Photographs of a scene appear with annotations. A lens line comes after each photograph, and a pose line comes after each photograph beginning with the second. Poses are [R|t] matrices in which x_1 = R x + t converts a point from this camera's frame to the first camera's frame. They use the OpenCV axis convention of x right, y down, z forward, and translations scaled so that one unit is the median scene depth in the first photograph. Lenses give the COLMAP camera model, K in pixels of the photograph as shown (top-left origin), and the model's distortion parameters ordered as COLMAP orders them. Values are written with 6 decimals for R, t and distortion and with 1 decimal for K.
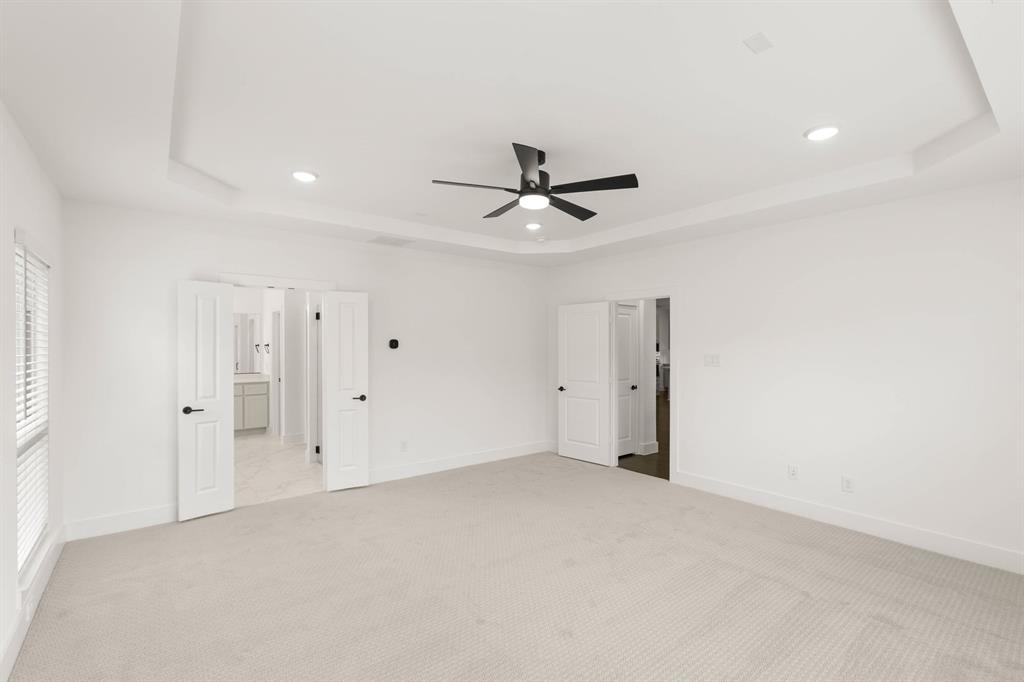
lens RADIAL K [[456.2, 0, 512.7], [0, 456.2, 343.2], [0, 0, 1]] dist [-0.024294, 0.017425]
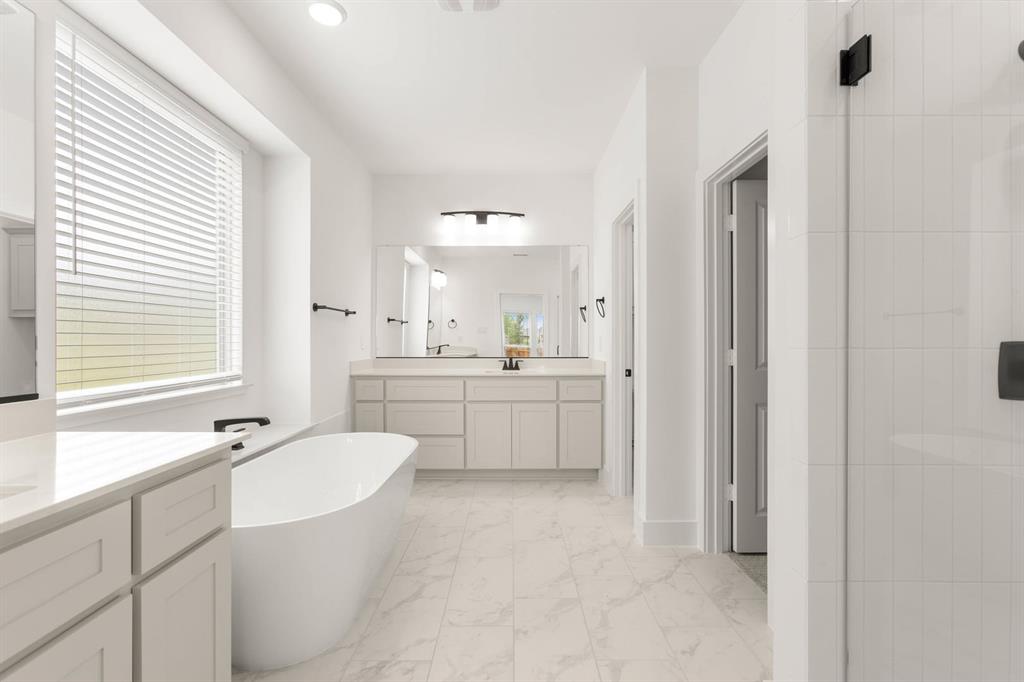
lens RADIAL K [[456.2, 0, 512.7], [0, 456.2, 343.2], [0, 0, 1]] dist [-0.024294, 0.017425]
pose [[0.784564, 0.006854, -0.620011, -0.317922], [0.000347, 0.999934, 0.011493, 0.045337], [0.620048, -0.009232, 0.784509, 0.567605]]
